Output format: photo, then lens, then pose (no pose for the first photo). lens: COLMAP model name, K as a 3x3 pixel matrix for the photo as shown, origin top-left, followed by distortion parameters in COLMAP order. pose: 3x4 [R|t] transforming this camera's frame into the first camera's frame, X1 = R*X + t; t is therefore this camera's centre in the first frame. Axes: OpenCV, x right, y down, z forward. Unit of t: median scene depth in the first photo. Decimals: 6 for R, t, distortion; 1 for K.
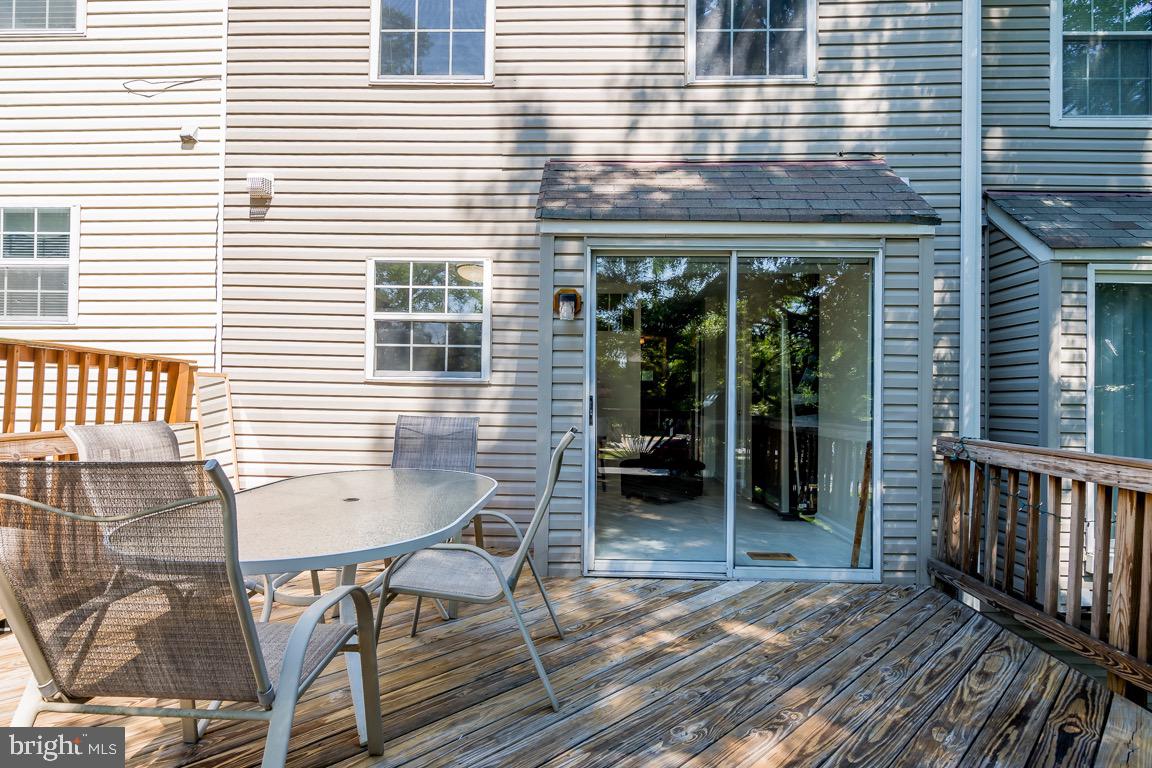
lens RADIAL K [[541.8, 0, 543.4], [0, 541.8, 388.5], [0, 0, 1]] dist [0.000549, 0.000734]
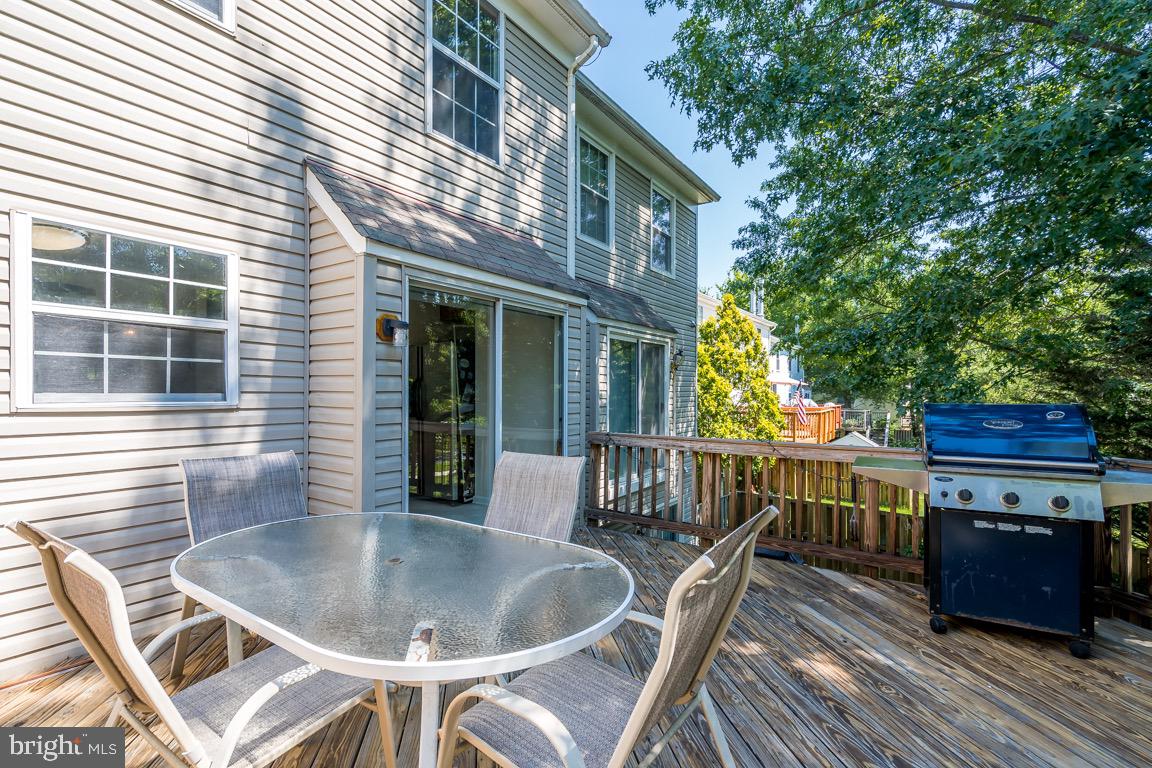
lens RADIAL K [[541.8, 0, 543.4], [0, 541.8, 388.5], [0, 0, 1]] dist [0.000549, 0.000734]
pose [[0.555126, -0.014360, 0.831643, -0.540254], [0.000244, 0.999854, 0.017102, -0.053631], [-0.831766, -0.009291, 0.555048, 0.172960]]
